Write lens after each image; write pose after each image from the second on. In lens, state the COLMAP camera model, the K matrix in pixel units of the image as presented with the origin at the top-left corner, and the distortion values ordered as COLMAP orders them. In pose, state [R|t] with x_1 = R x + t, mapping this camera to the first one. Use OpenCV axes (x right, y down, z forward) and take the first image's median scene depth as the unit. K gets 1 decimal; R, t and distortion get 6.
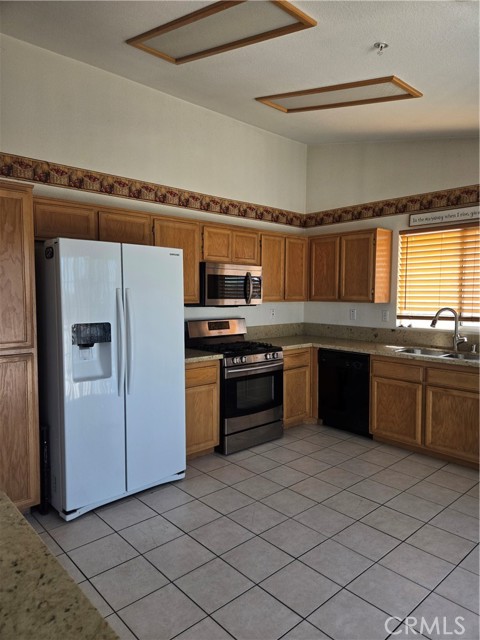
lens RADIAL K [[432.7, 0, 238.9], [0, 432.7, 317.6], [0, 0, 1]] dist [0.056661, -0.003733]
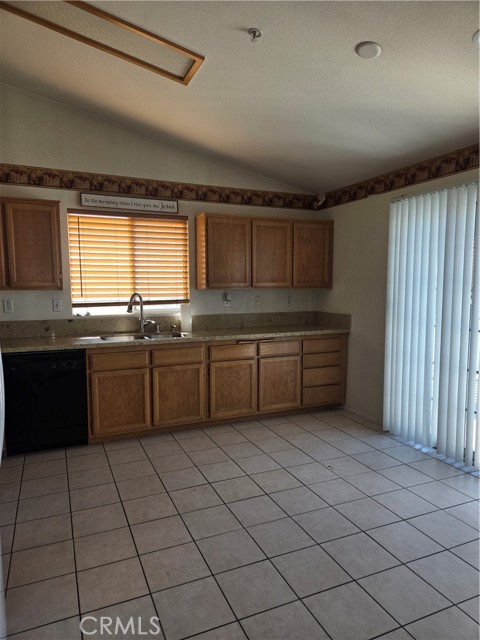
lens RADIAL K [[432.7, 0, 239.6], [0, 432.7, 322.8], [0, 0, 1]] dist [0.056661, -0.003733]
pose [[0.316165, -0.097006, 0.943732, -0.430927], [0.056608, 0.994915, 0.083302, -0.023866], [-0.947014, 0.027085, 0.320049, 0.434929]]
